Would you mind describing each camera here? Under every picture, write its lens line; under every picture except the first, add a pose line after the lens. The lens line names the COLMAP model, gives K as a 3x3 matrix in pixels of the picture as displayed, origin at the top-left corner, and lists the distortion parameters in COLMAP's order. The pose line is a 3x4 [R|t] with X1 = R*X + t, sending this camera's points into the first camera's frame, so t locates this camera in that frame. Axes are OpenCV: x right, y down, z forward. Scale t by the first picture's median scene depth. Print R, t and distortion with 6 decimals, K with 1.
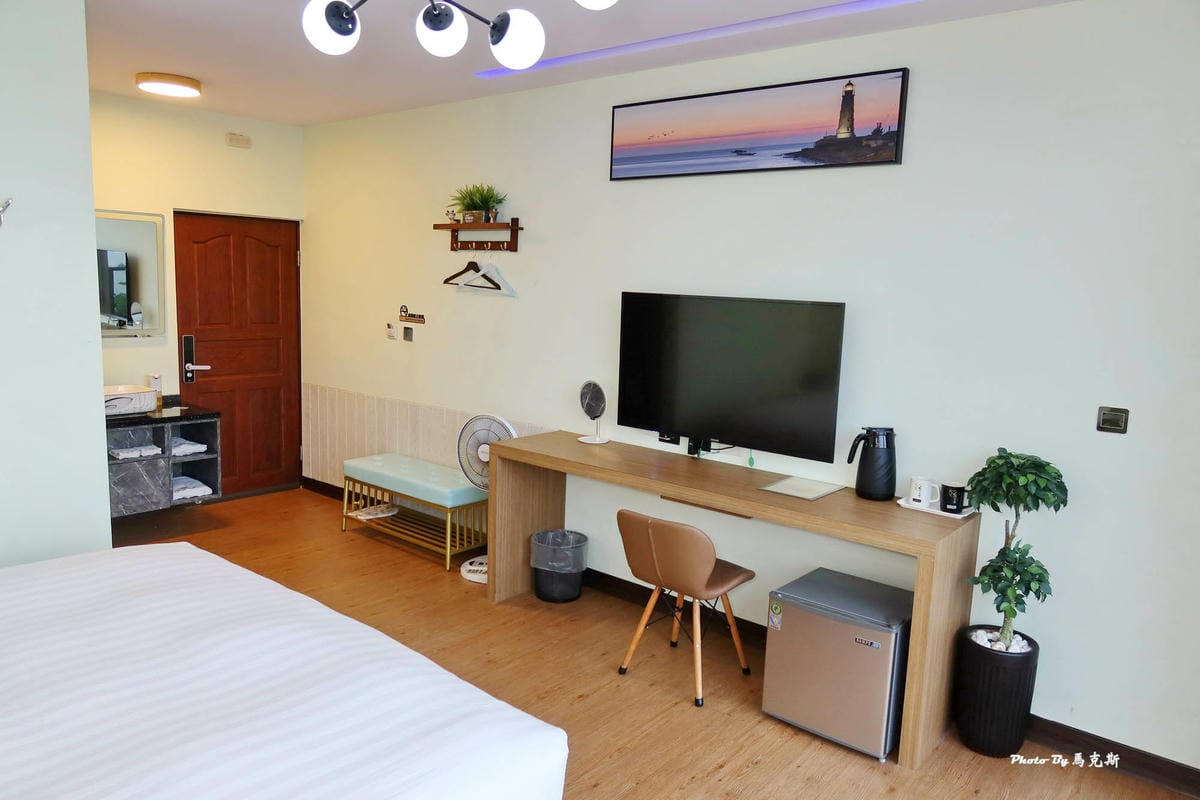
lens RADIAL K [[808.5, 0, 593.9], [0, 808.5, 400.2], [0, 0, 1]] dist [0.002777, -0.000992]
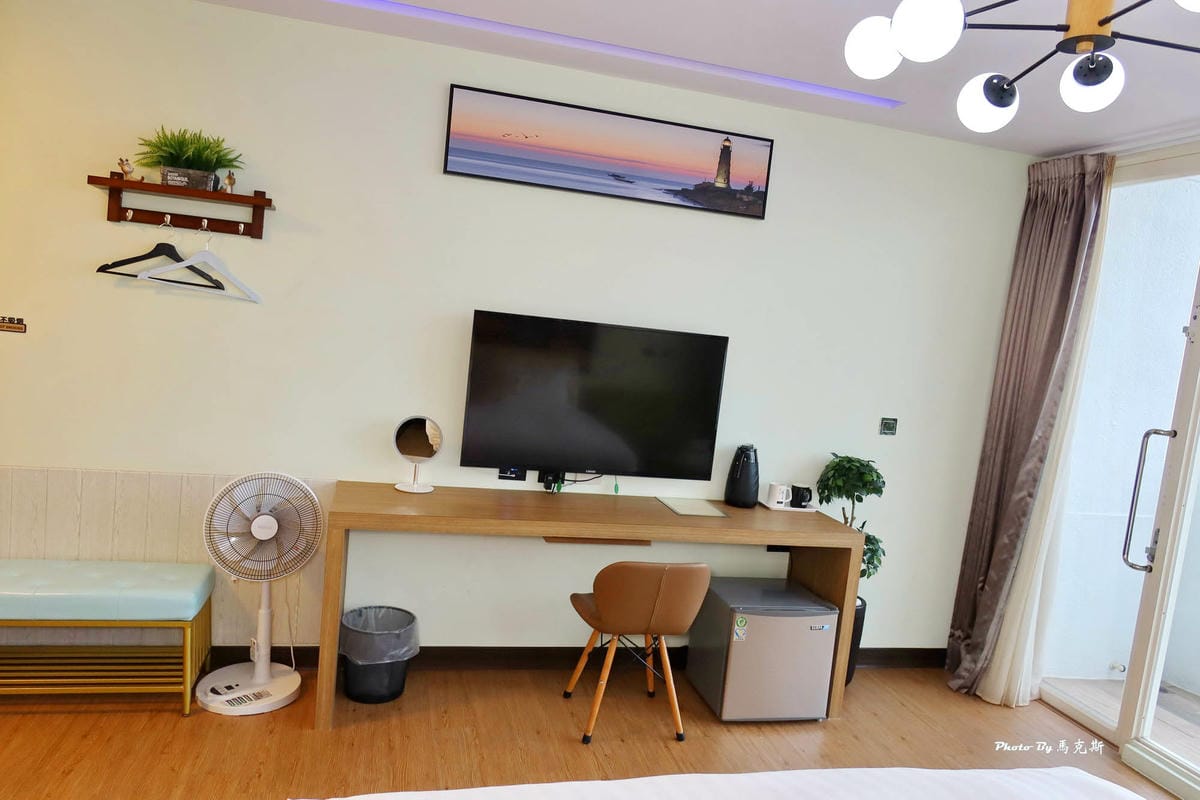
lens RADIAL K [[808.5, 0, 593.9], [0, 808.5, 400.2], [0, 0, 1]] dist [0.002777, -0.000992]
pose [[0.600164, -0.055145, 0.797974, -0.598050], [0.036632, 0.998469, 0.041450, -0.073326], [-0.799038, 0.004355, 0.601265, 0.408231]]
